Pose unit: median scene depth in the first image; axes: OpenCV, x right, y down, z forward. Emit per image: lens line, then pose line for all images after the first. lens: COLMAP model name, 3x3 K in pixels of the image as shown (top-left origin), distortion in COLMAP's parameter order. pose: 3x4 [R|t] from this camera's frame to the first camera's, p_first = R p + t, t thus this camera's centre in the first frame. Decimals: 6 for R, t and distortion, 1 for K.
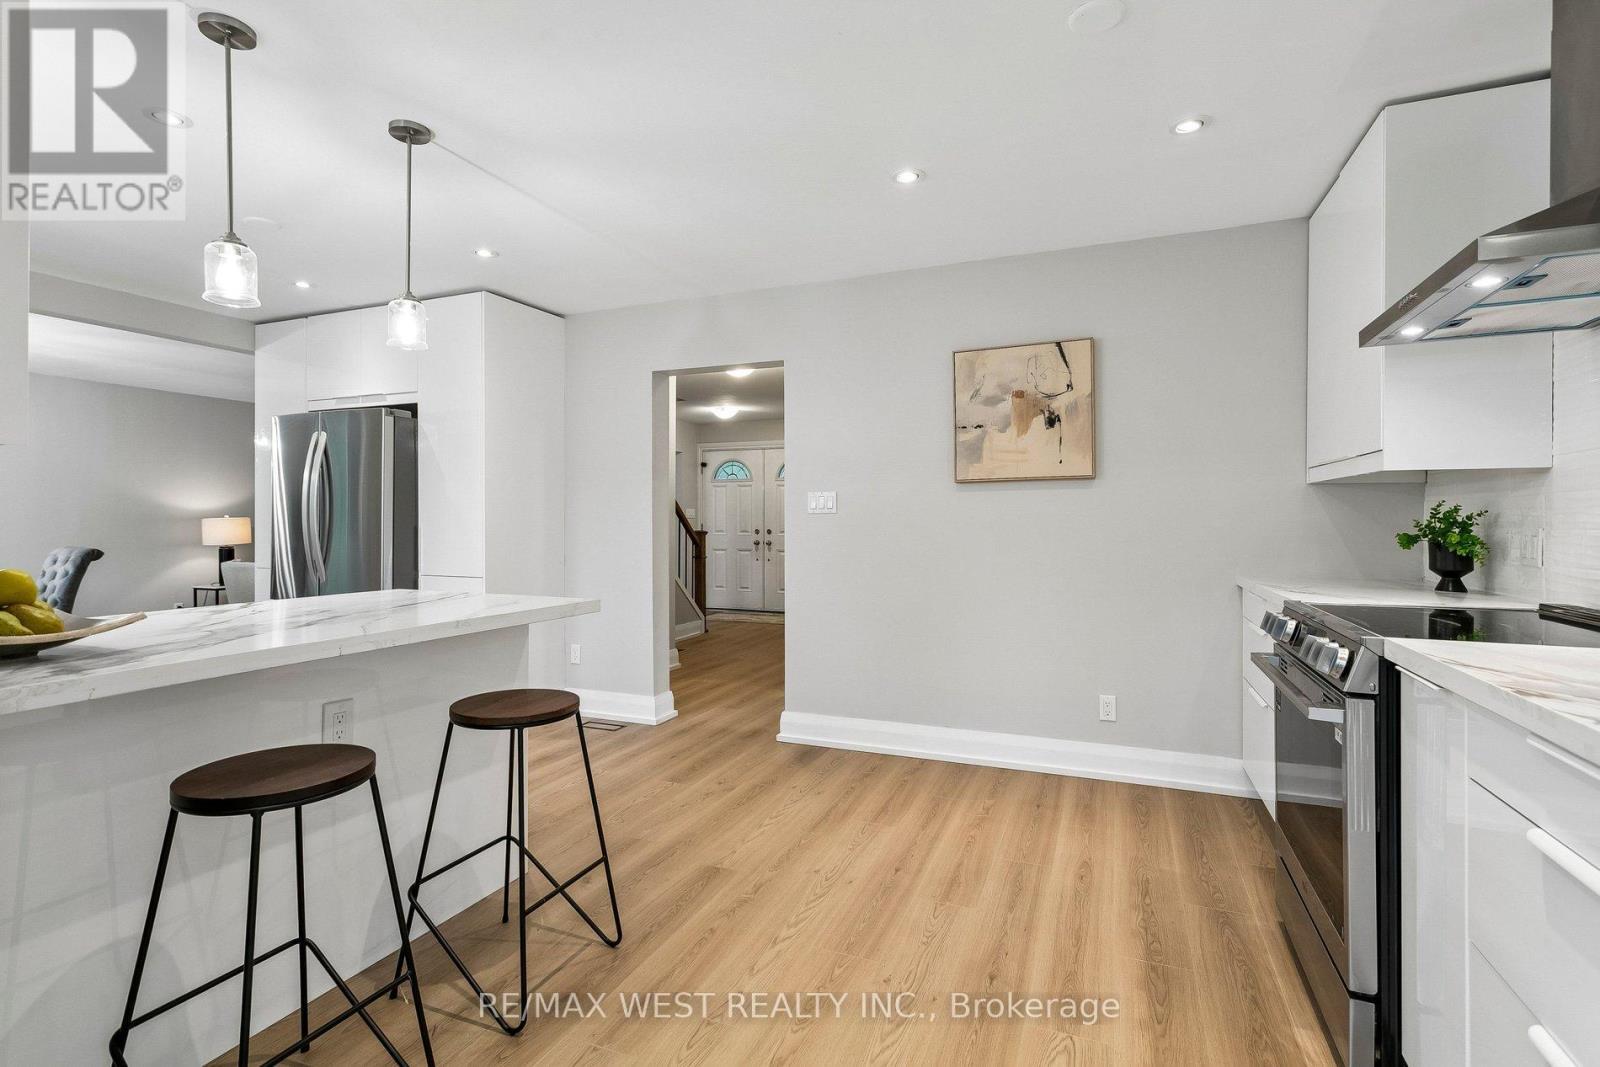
lens RADIAL K [[761.7, 0, 799.9], [0, 761.7, 522.7], [0, 0, 1]] dist [0.001143, 0.002346]
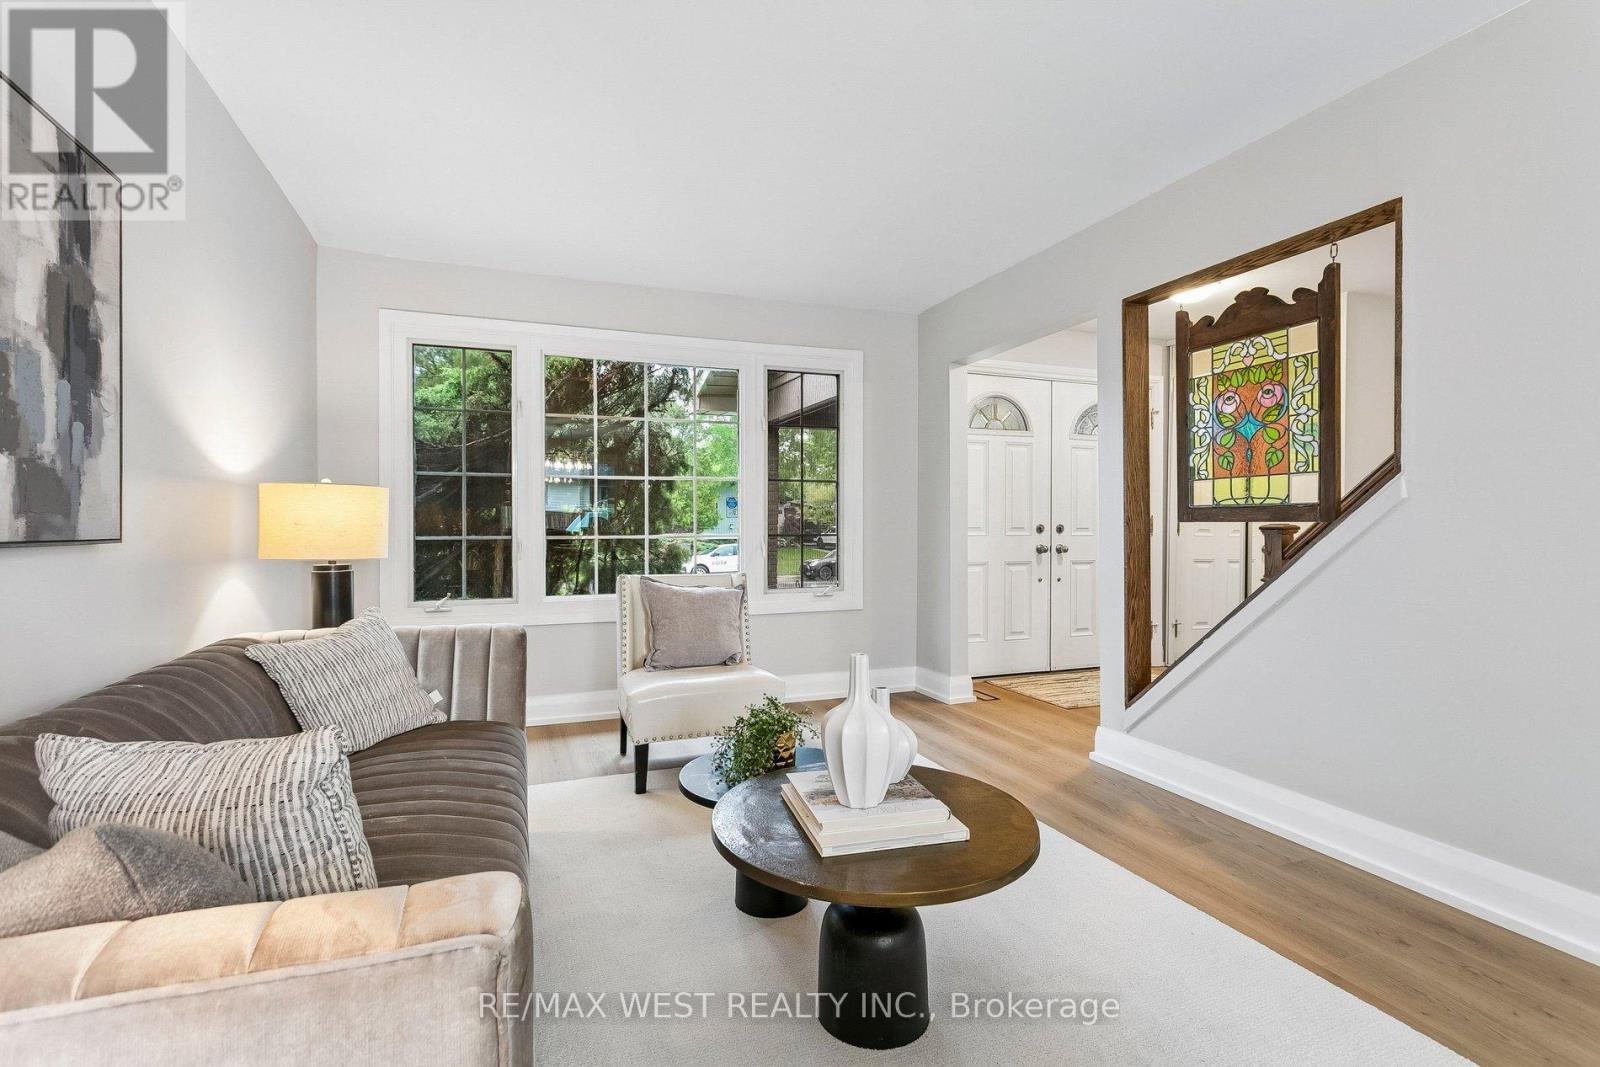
lens RADIAL K [[761.7, 0, 802.7], [0, 761.7, 530.8], [0, 0, 1]] dist [0.001143, 0.002346]
pose [[0.724503, -0.006750, 0.689239, -1.521538], [0.003153, 0.999974, 0.006479, 0.024804], [-0.689265, -0.002522, 0.724505, 1.965963]]
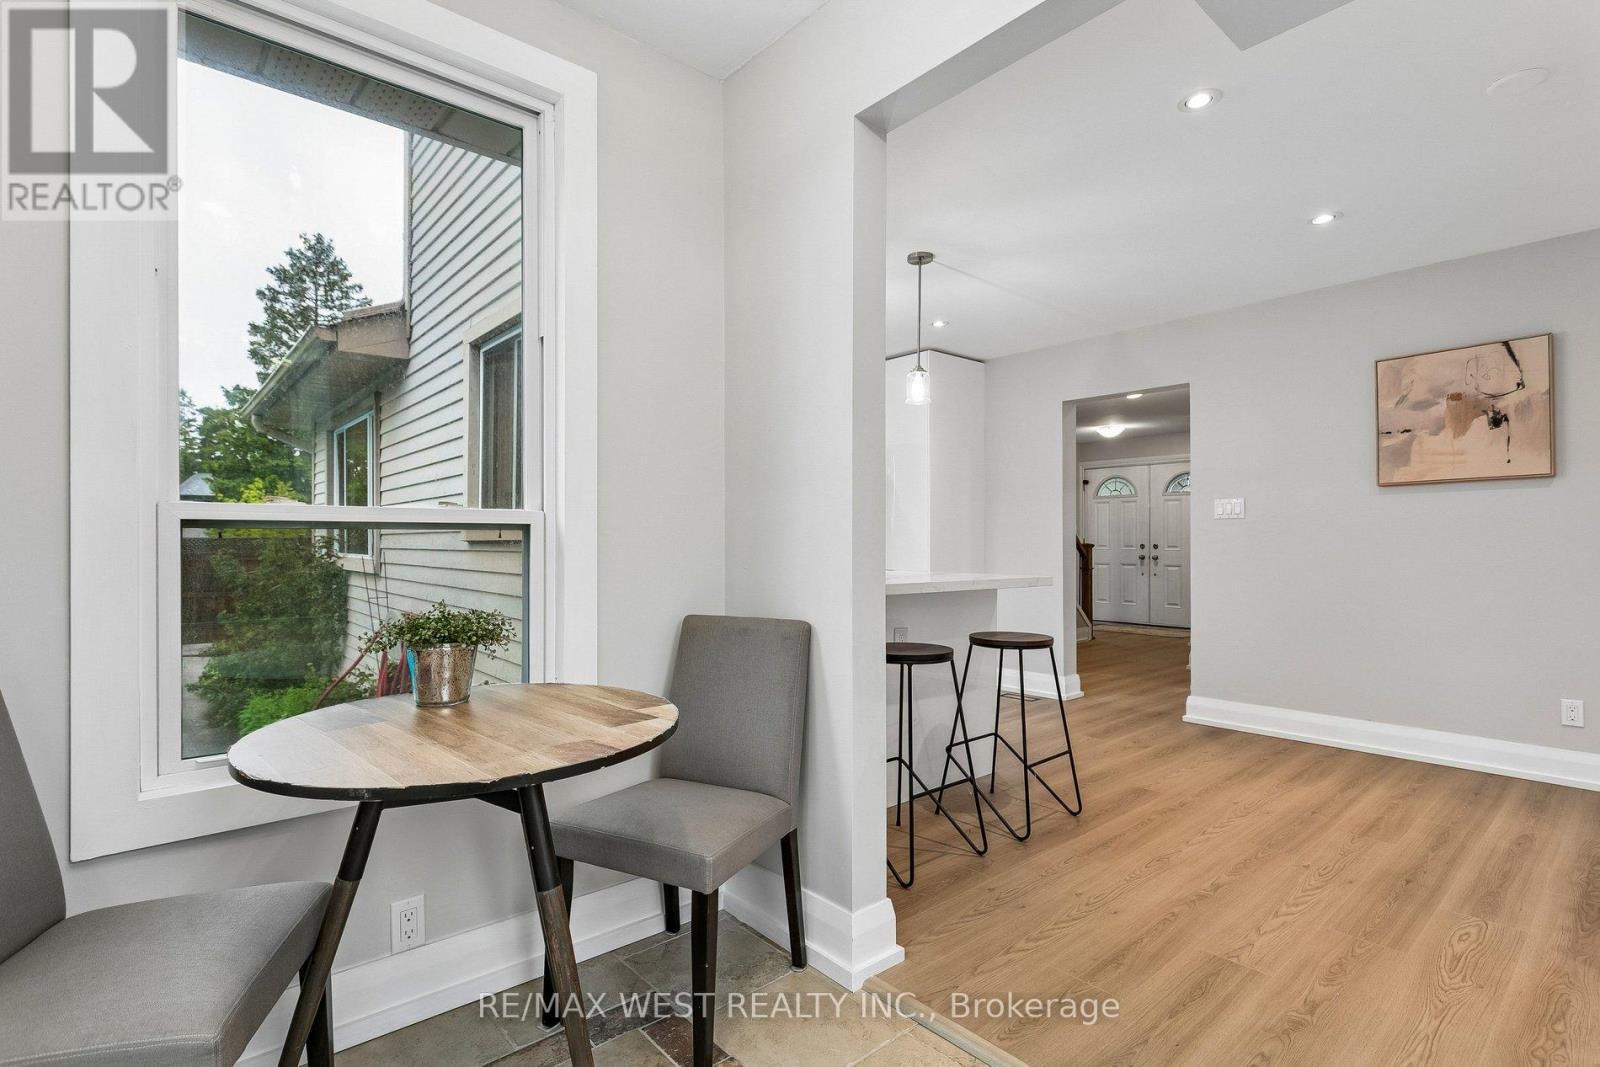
lens RADIAL K [[761.7, 0, 799.7], [0, 761.7, 540.9], [0, 0, 1]] dist [0.001143, 0.002346]
pose [[0.896975, 0.000998, -0.442081, -0.046339], [-0.003957, 0.999976, -0.005770, 0.032952], [0.442064, 0.006925, 0.896957, -0.297556]]
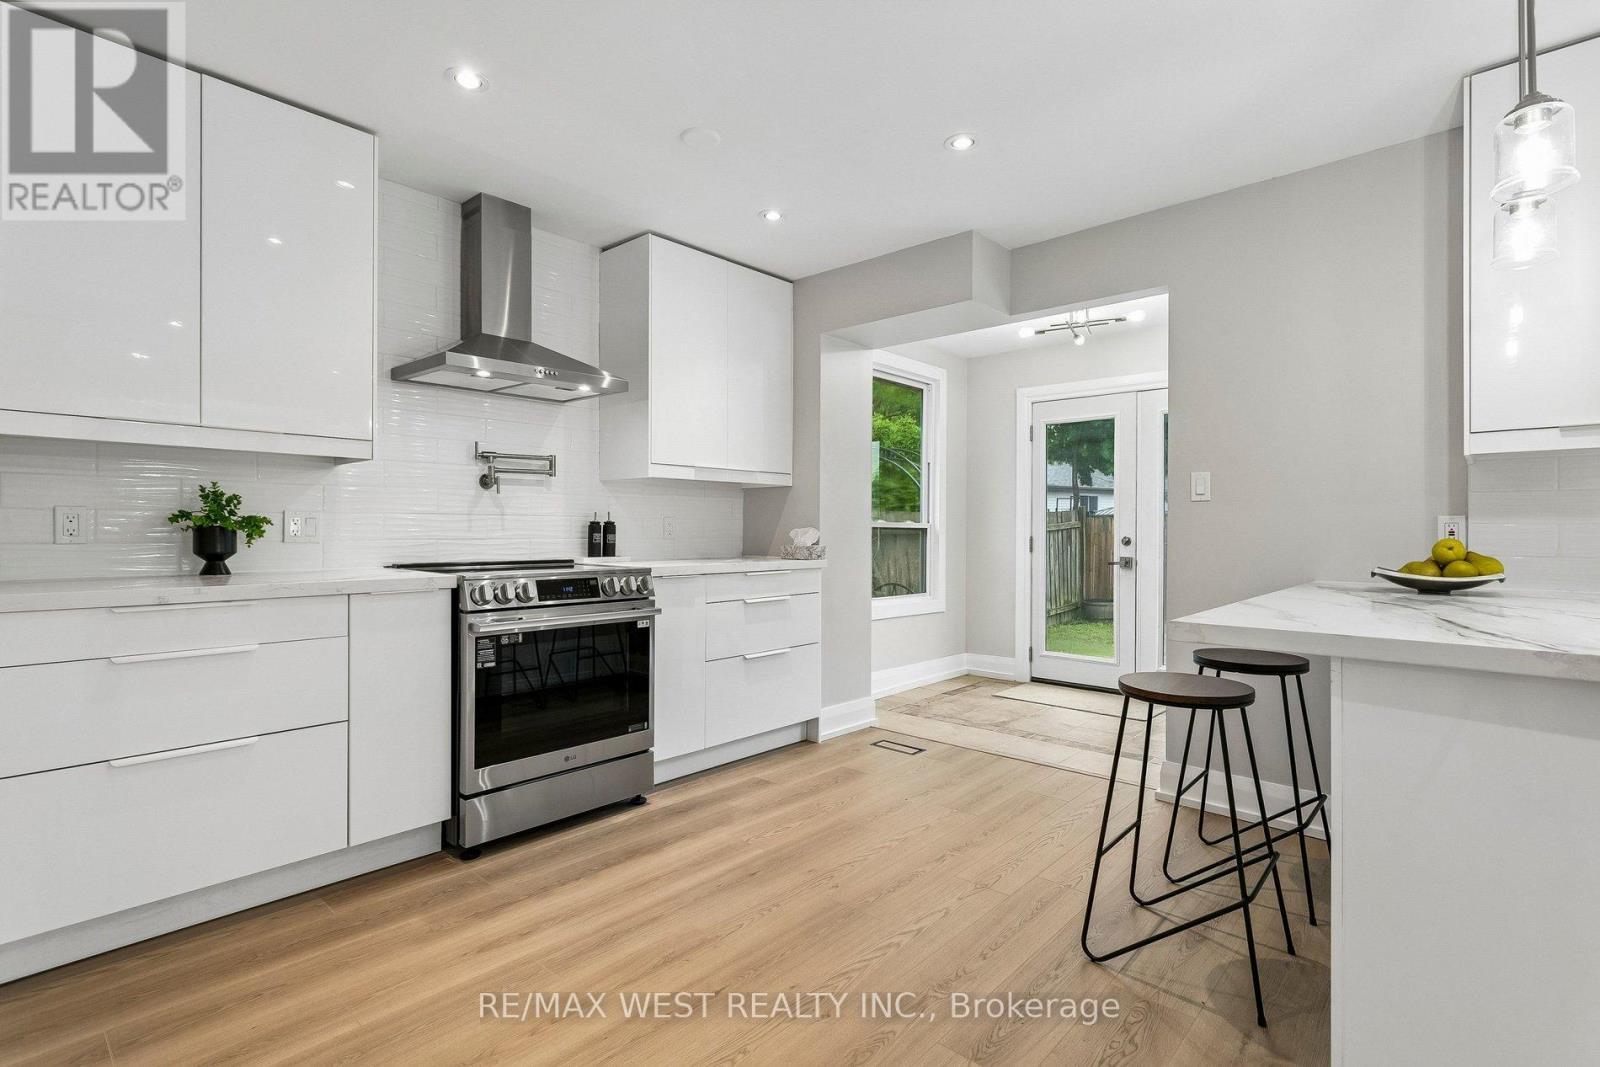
lens RADIAL K [[761.7, 0, 805.1], [0, 761.7, 528.3], [0, 0, 1]] dist [0.001143, 0.002346]
pose [[-0.942663, -0.004920, 0.333711, -0.130842], [-0.003825, 0.999985, 0.003938, 0.016999], [-0.333725, 0.002436, -0.942667, 1.175531]]
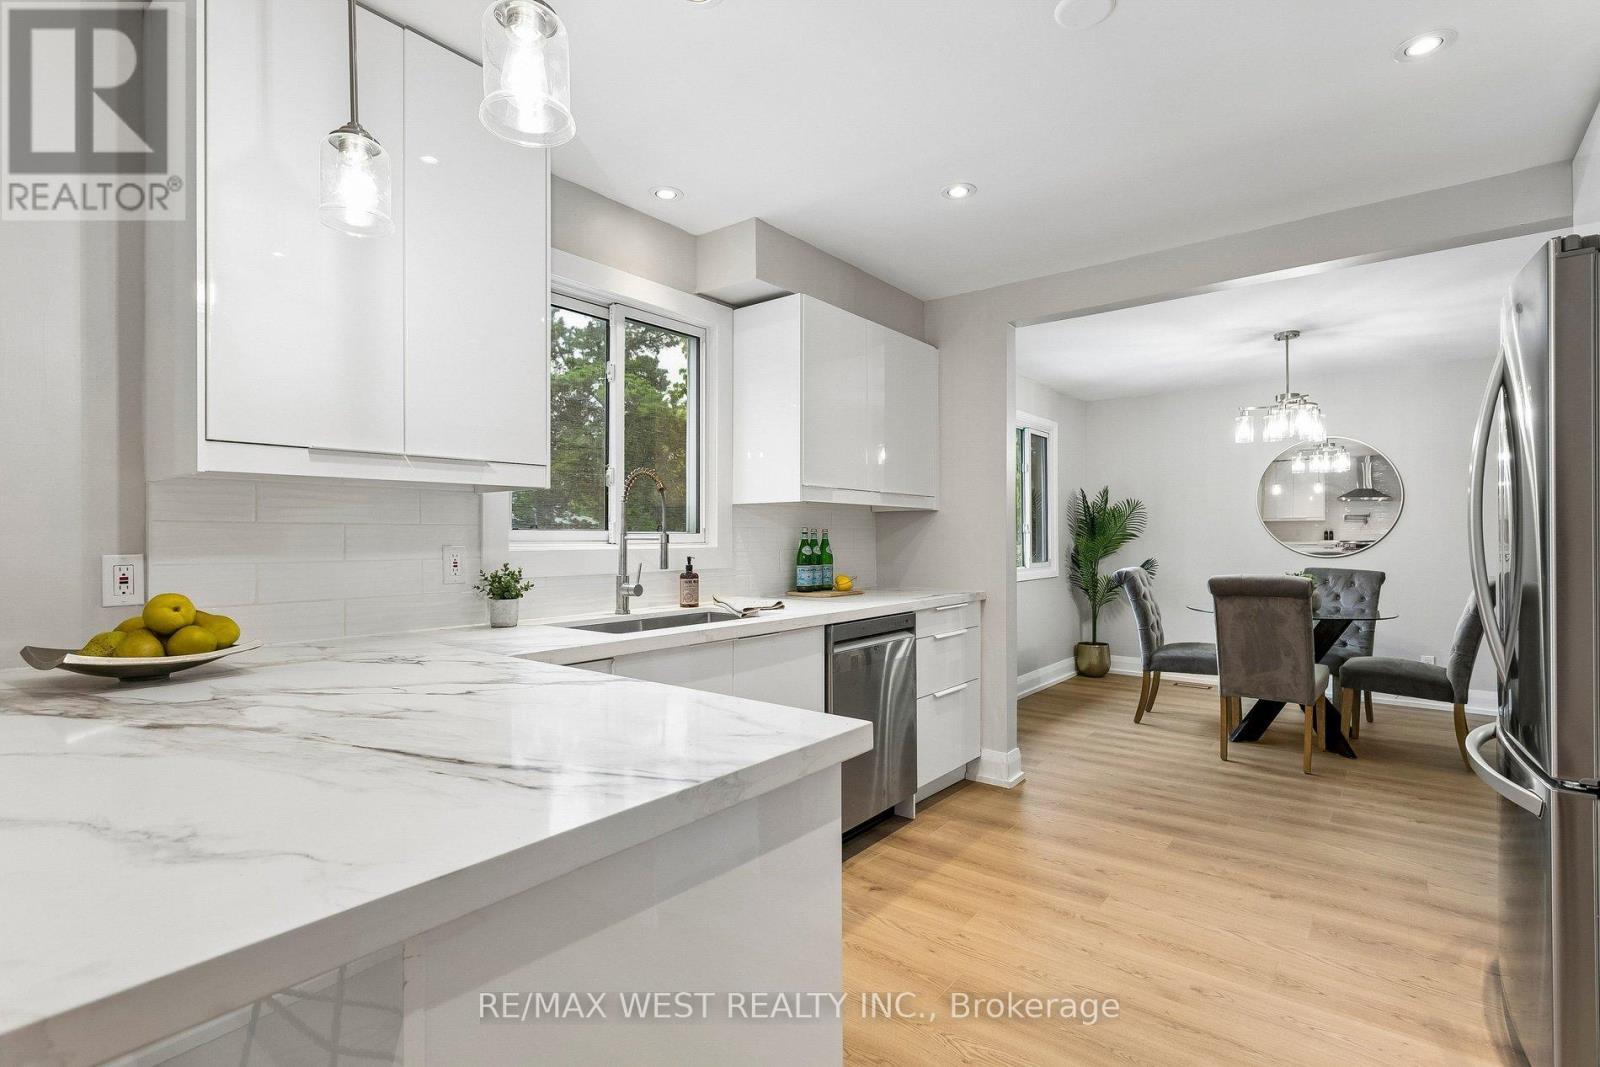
lens RADIAL K [[761.7, 0, 798.2], [0, 761.7, 529.0], [0, 0, 1]] dist [0.001143, 0.002346]
pose [[-0.265764, -0.013123, -0.963949, -0.108825], [-0.002341, 0.999913, -0.012967, -0.005162], [0.964035, -0.001189, -0.265772, 0.849232]]
